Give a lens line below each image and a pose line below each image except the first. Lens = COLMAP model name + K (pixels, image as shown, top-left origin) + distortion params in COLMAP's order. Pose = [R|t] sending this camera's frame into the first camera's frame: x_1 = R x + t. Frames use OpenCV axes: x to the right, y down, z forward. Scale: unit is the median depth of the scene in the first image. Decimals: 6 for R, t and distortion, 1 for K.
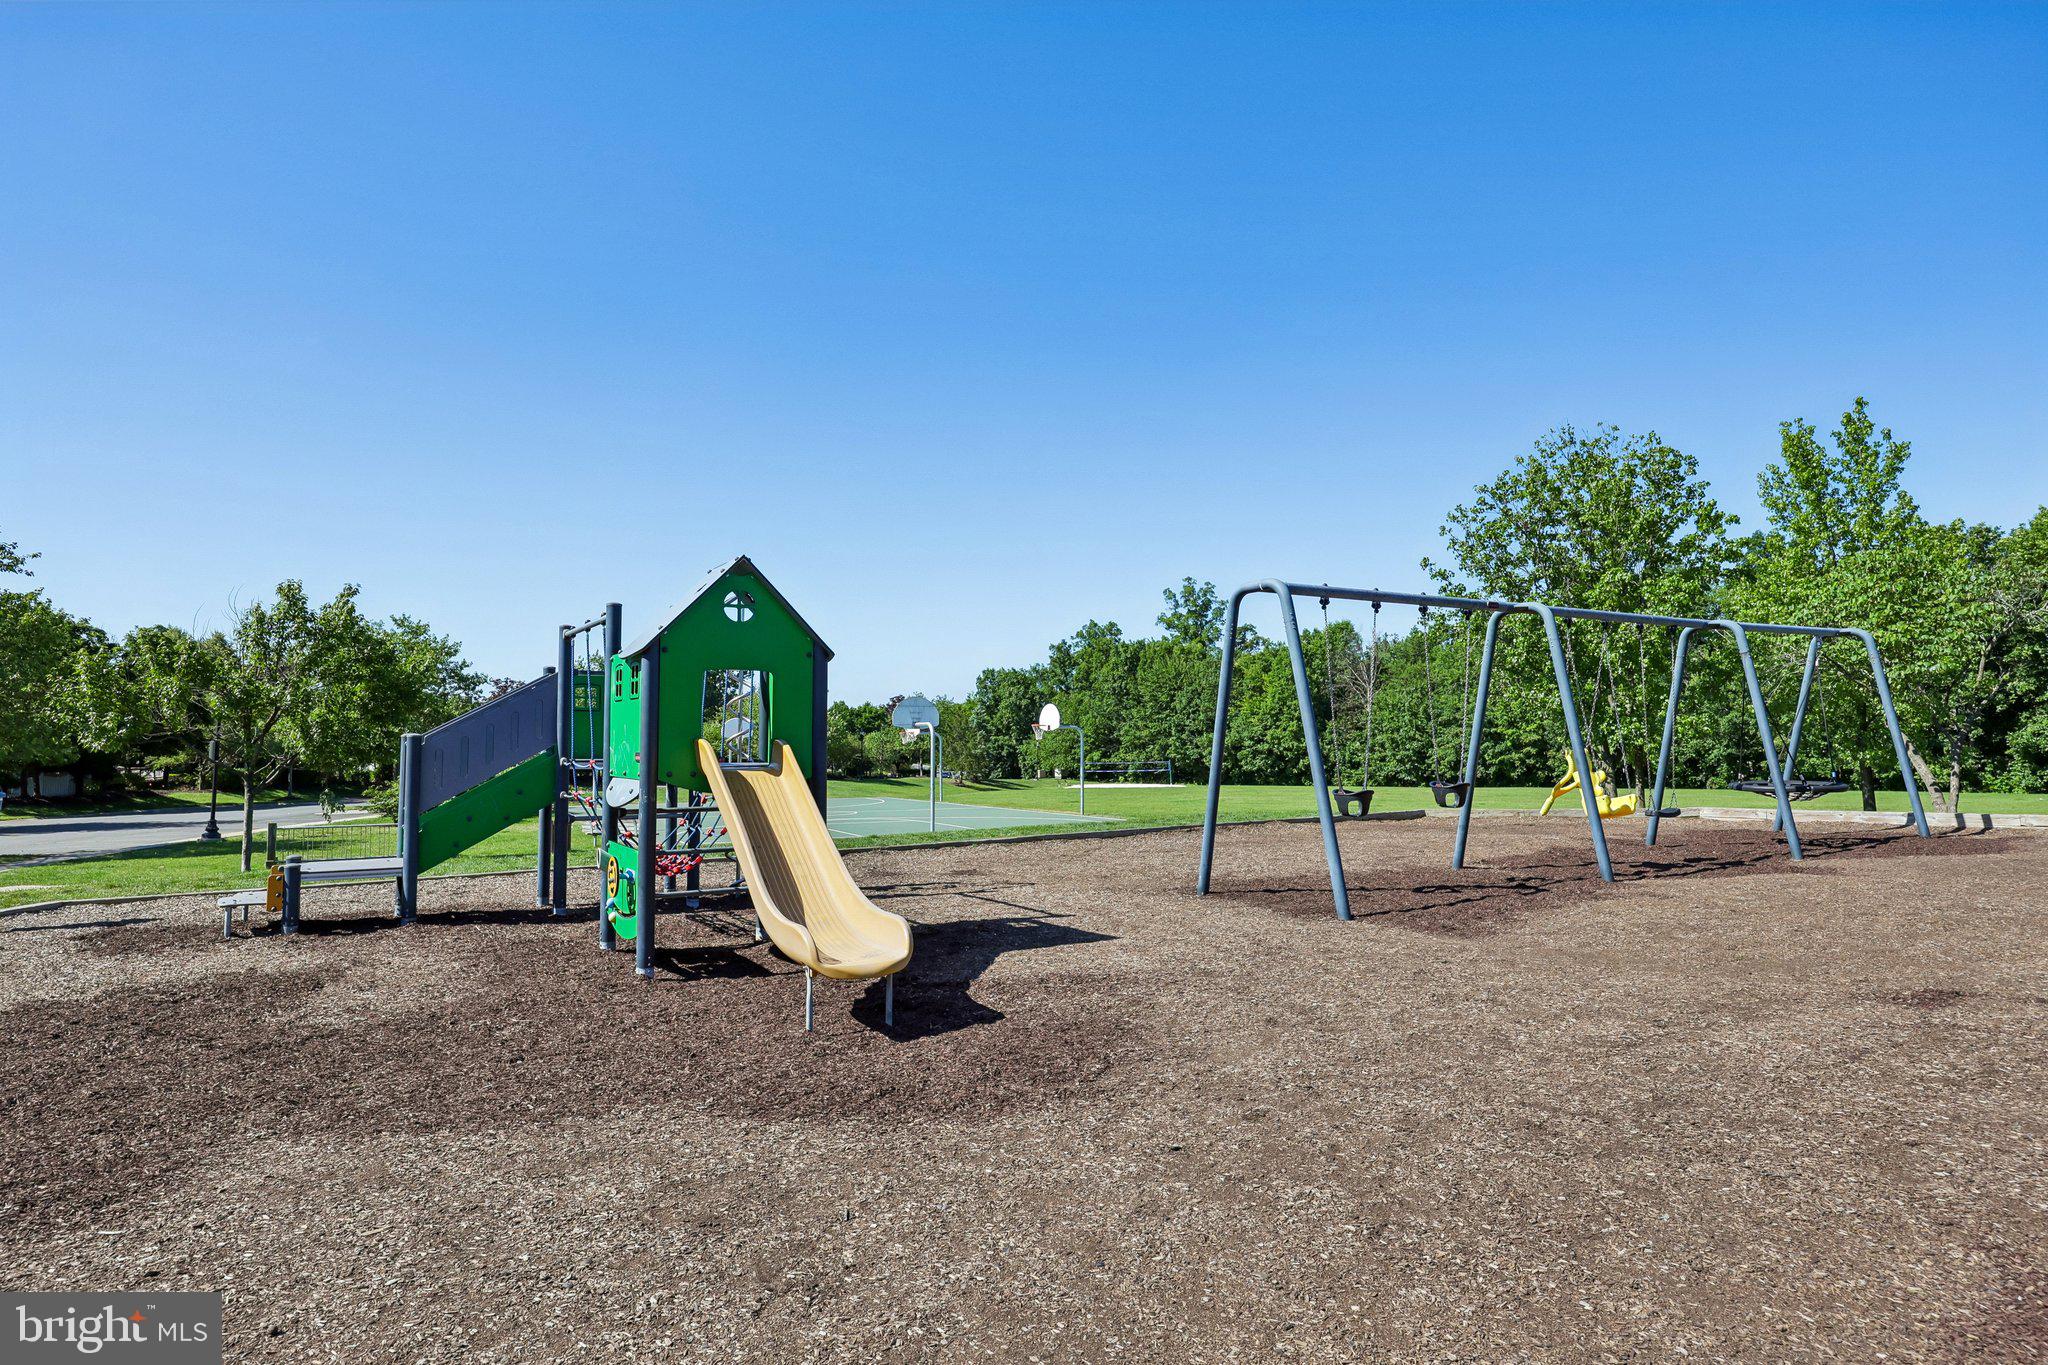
lens RADIAL K [[1161.6, 0, 1024.0], [0, 1161.6, 682.5], [0, 0, 1]] dist [-0.001049, -0.000627]
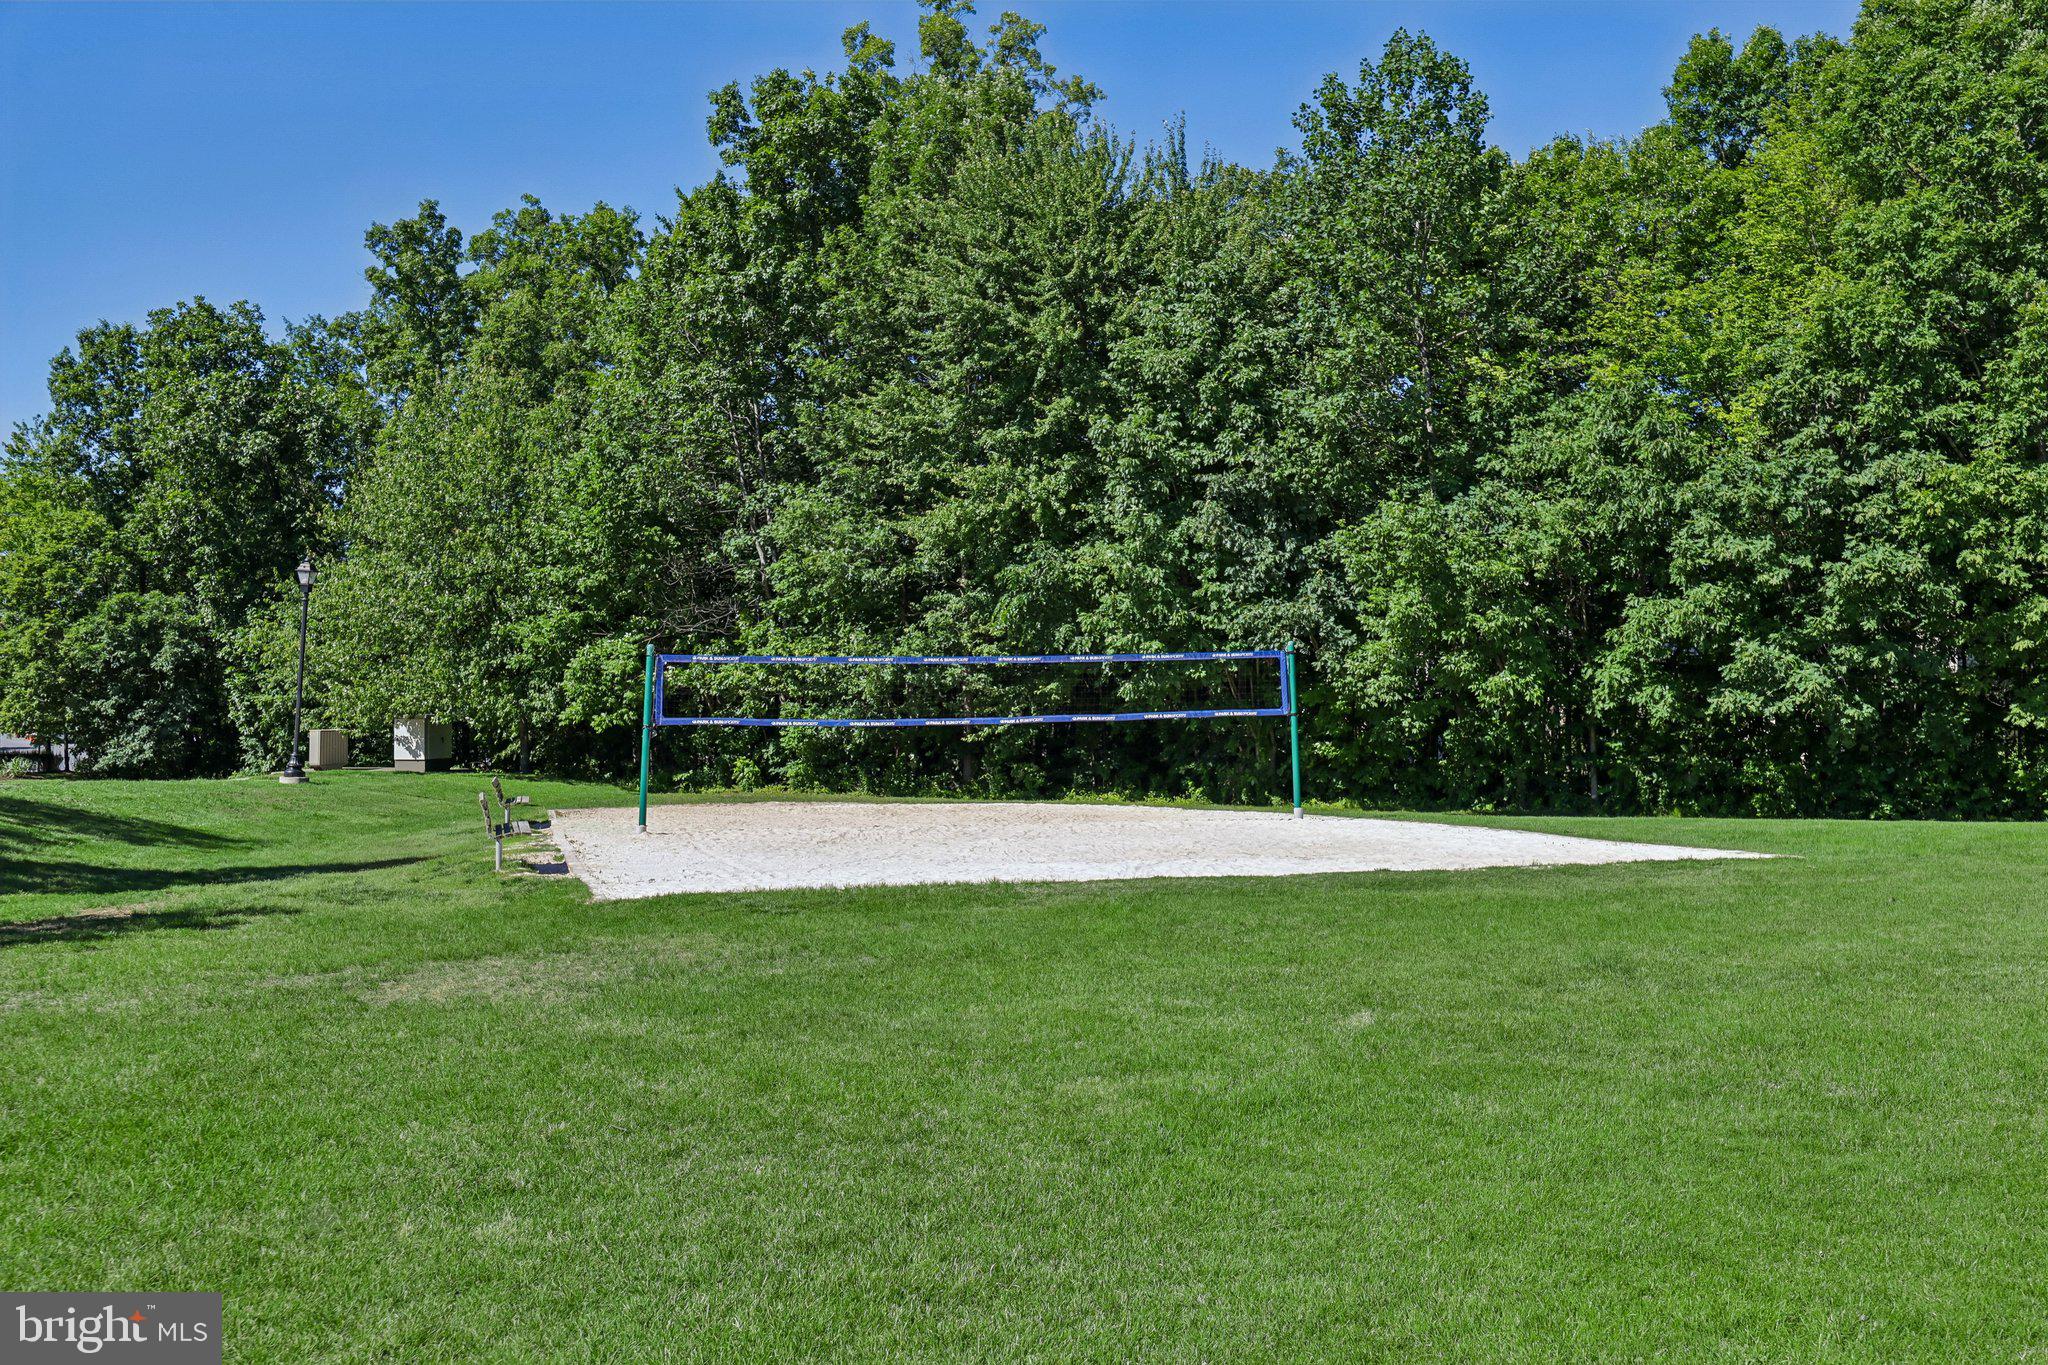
lens RADIAL K [[1939.0, 0, 1024.0], [0, 1939.0, 682.5], [0, 0, 1]] dist [0.004254, 0.001971]
pose [[0.936097, 0.010026, 0.351598, 0.010219], [-0.025360, 0.998916, 0.039032, 0.053507], [-0.350826, -0.045455, 0.935337, 0.671845]]
